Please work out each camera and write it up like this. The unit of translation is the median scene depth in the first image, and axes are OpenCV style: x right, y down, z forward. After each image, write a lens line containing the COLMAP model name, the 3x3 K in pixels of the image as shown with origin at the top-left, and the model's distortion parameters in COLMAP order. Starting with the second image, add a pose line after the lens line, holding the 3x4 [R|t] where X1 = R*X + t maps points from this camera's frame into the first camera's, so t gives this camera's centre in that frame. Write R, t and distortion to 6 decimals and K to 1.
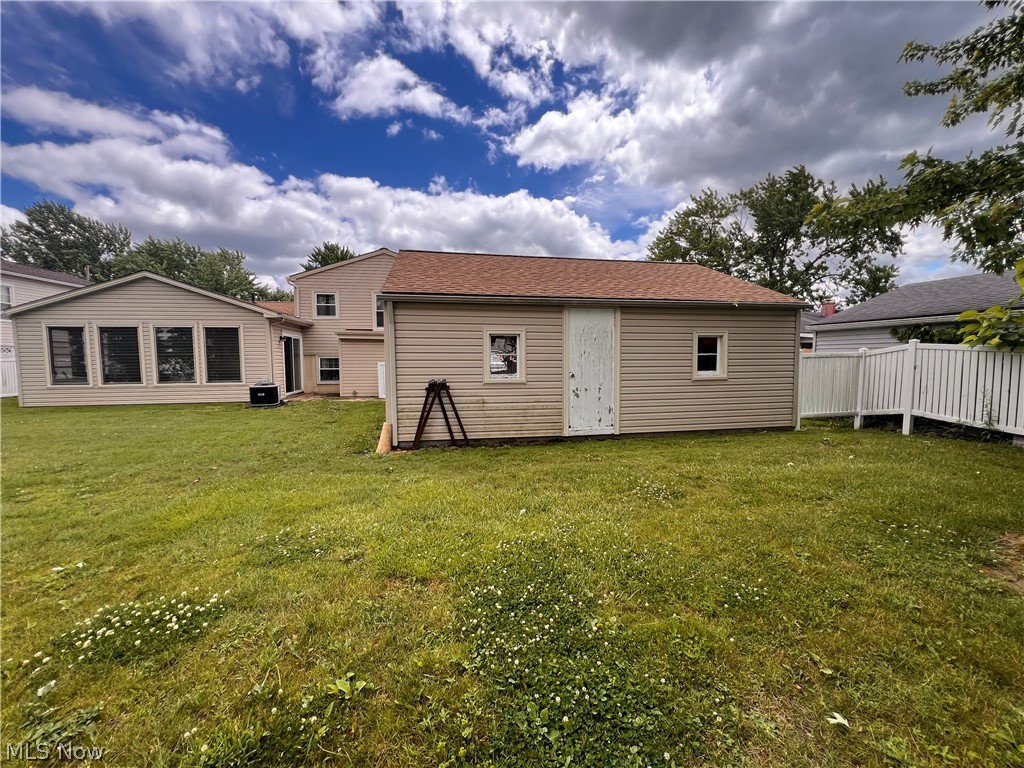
lens RADIAL K [[409.9, 0, 513.0], [0, 409.9, 386.7], [0, 0, 1]] dist [-0.000406, -0.000113]
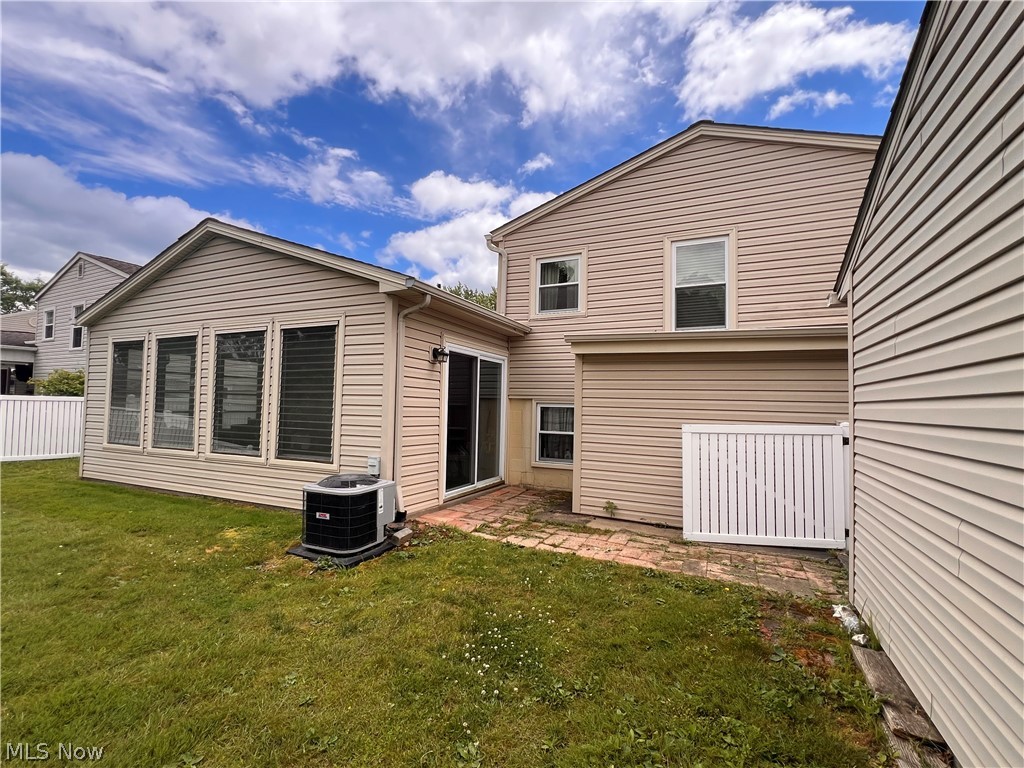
lens RADIAL K [[450.3, 0, 512.8], [0, 450.3, 383.9], [0, 0, 1]] dist [-0.000316, -0.000053]
pose [[0.817430, -0.005548, -0.576002, -0.237584], [-0.061483, 0.993401, -0.096822, -0.048276], [0.572738, 0.114559, 0.811694, 0.643663]]
